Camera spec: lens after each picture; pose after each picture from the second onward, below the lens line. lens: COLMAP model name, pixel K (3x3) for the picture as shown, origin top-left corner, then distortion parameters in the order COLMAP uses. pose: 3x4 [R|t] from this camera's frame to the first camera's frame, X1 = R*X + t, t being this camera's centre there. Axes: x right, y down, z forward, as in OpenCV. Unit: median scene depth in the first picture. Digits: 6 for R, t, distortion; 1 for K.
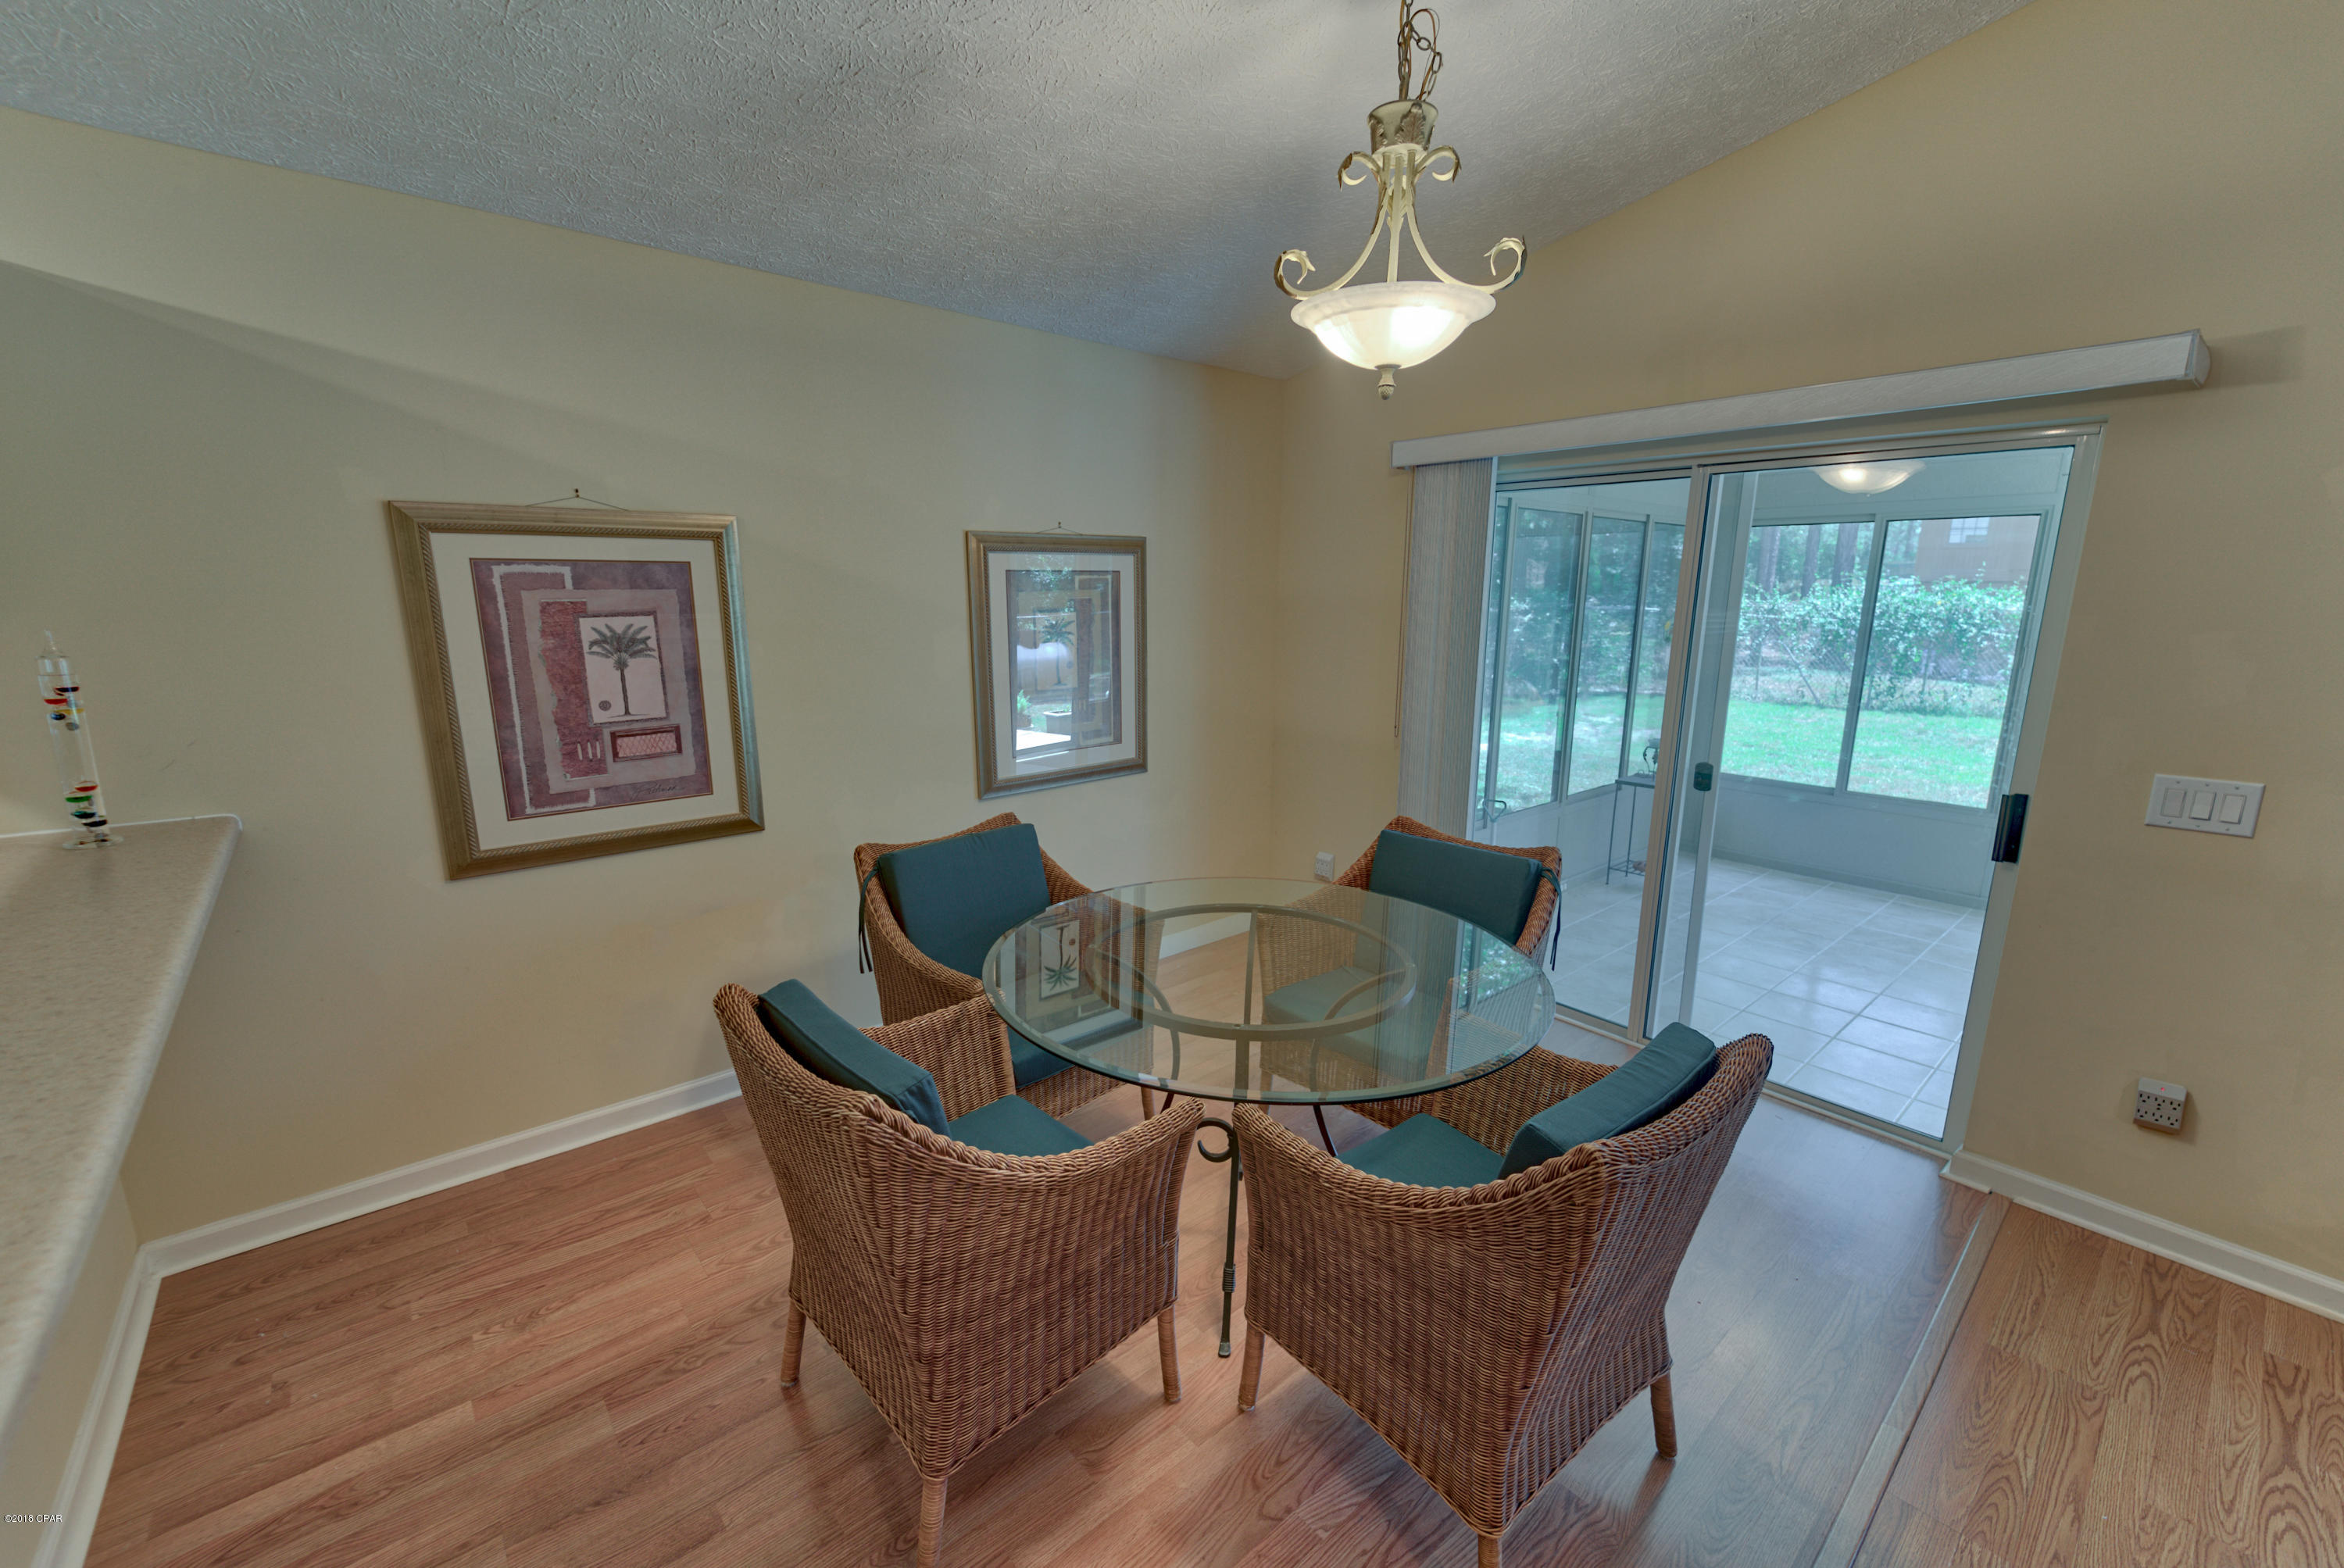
lens RADIAL K [[941.7, 0, 1173.1], [0, 941.7, 775.0], [0, 0, 1]] dist [0.002230, -0.000018]
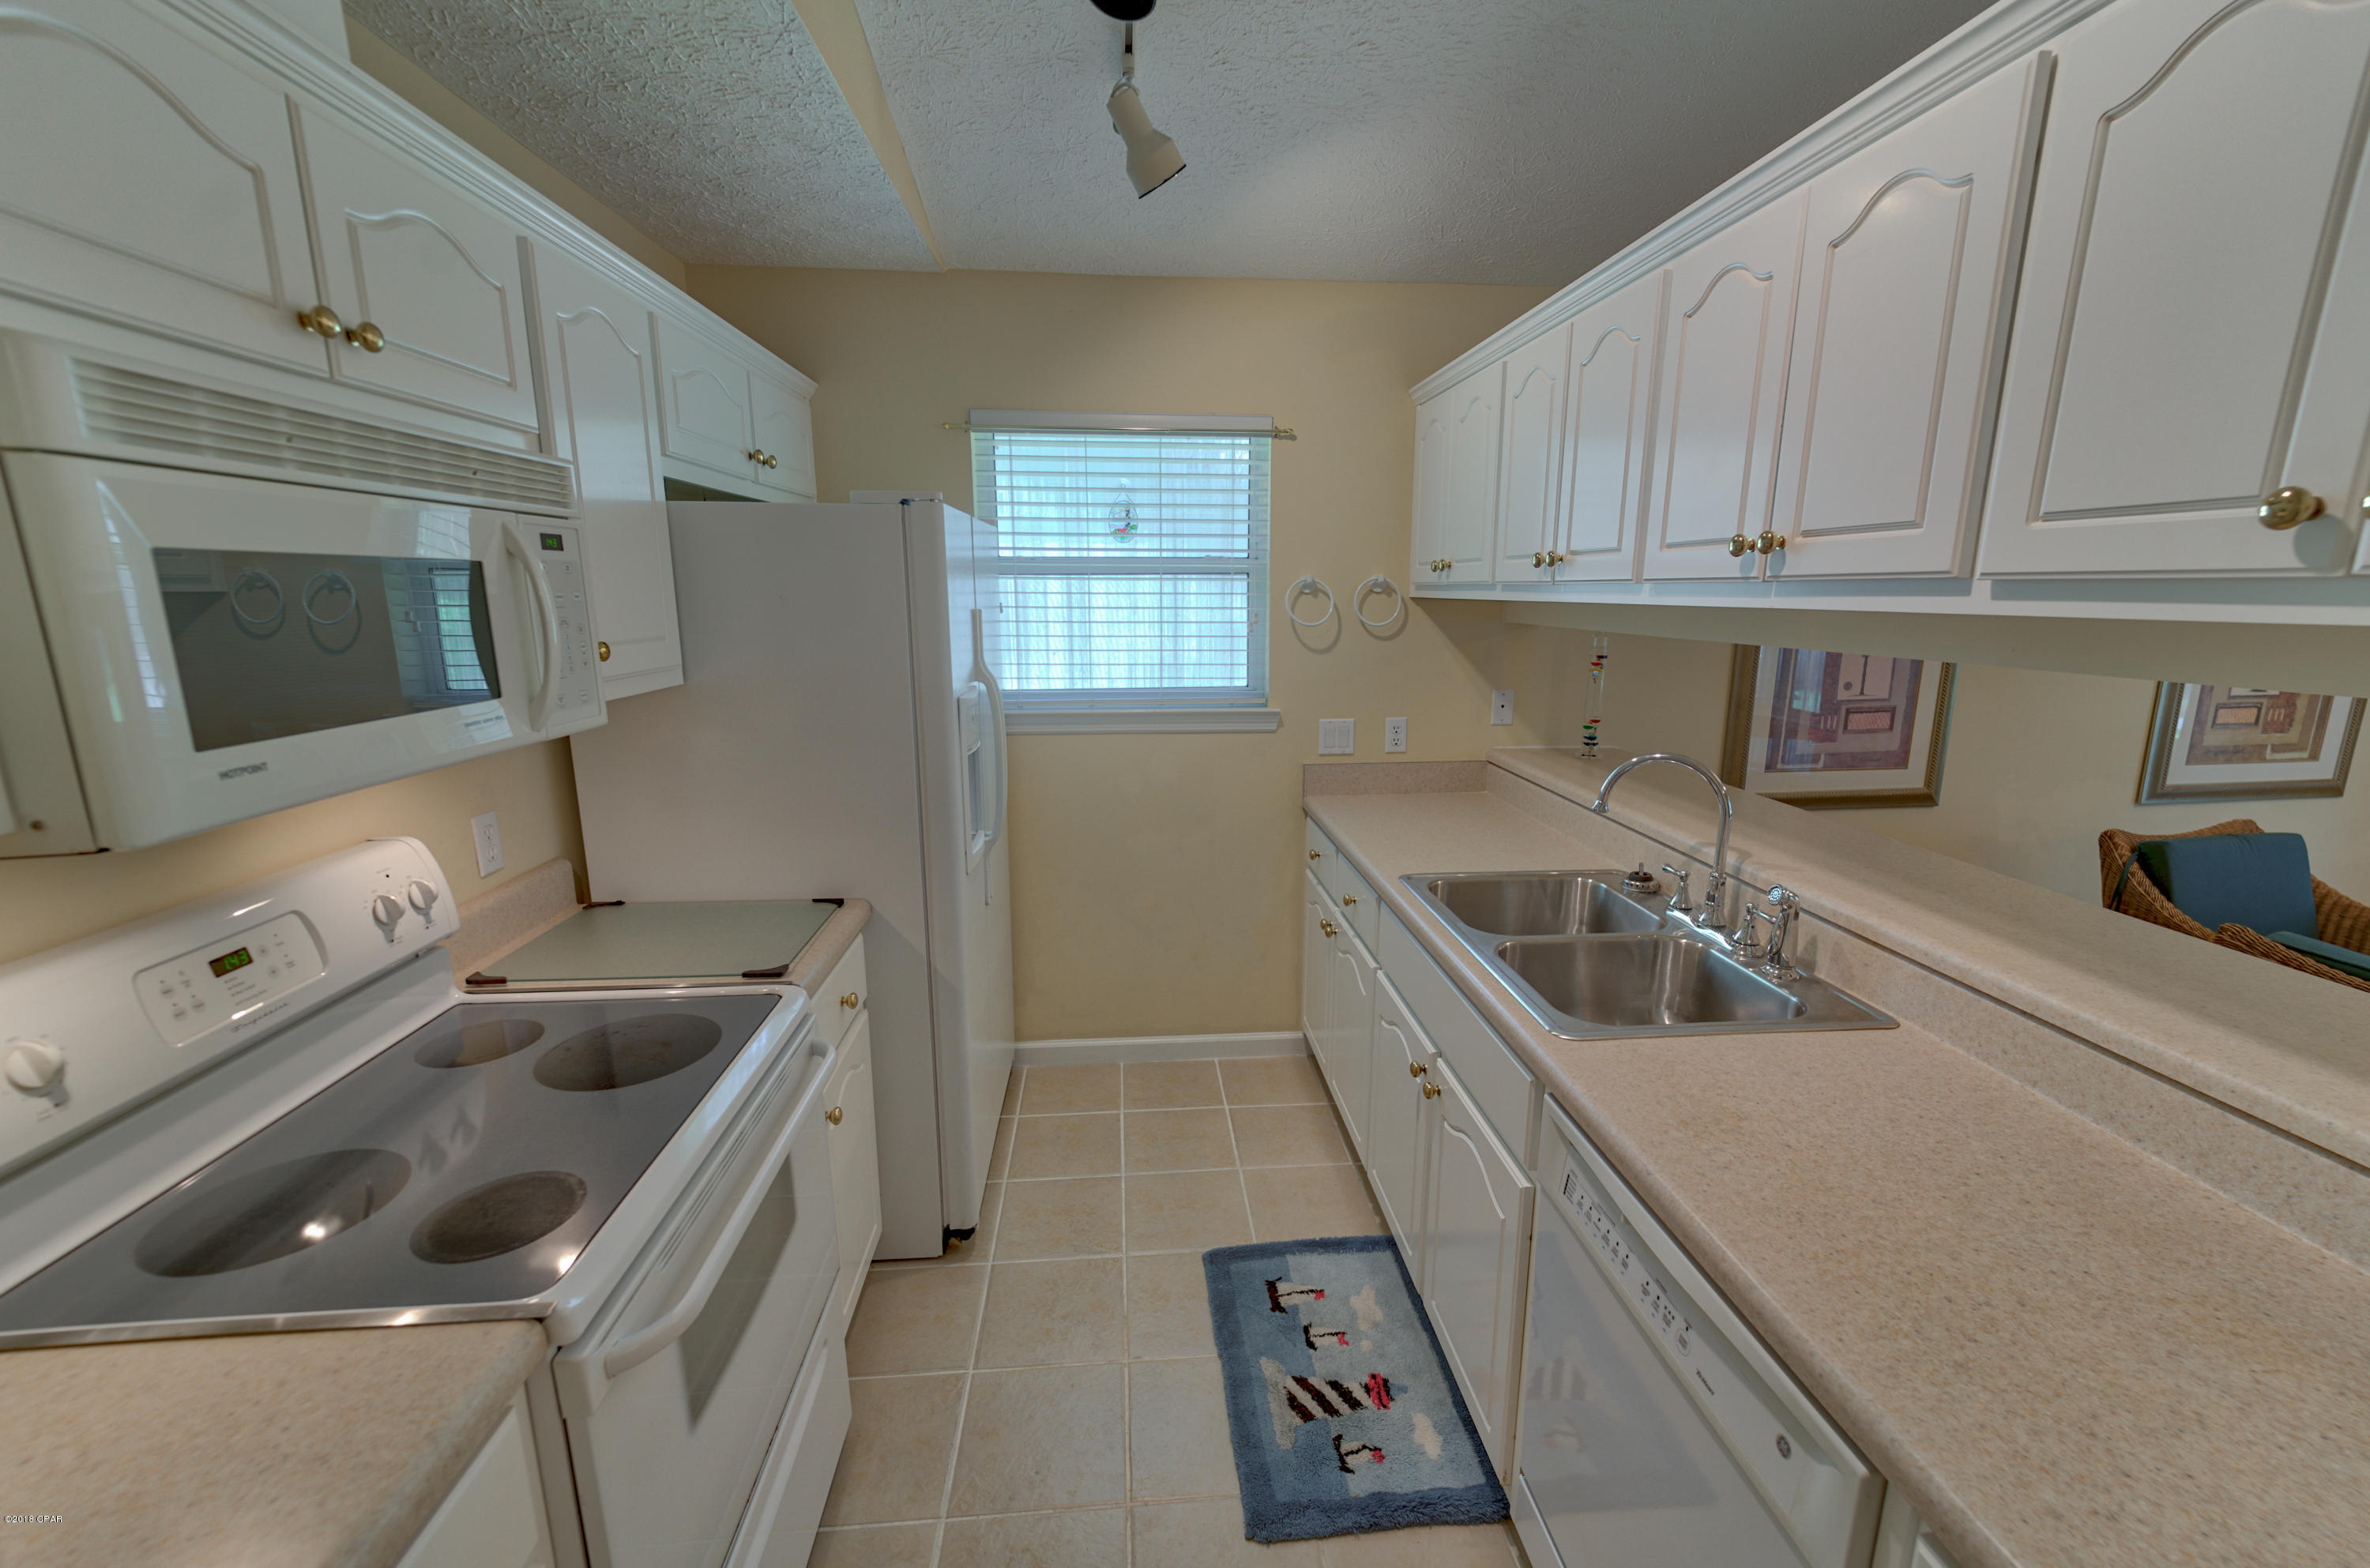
lens RADIAL K [[959.6, 0, 1188.1], [0, 959.6, 787.2], [0, 0, 1]] dist [0.004182, -0.000379]
pose [[0.812987, 0.108897, -0.572009, -0.570654], [-0.105633, 0.993639, 0.039032, 0.097019], [0.572621, 0.028690, 0.819318, -0.499297]]
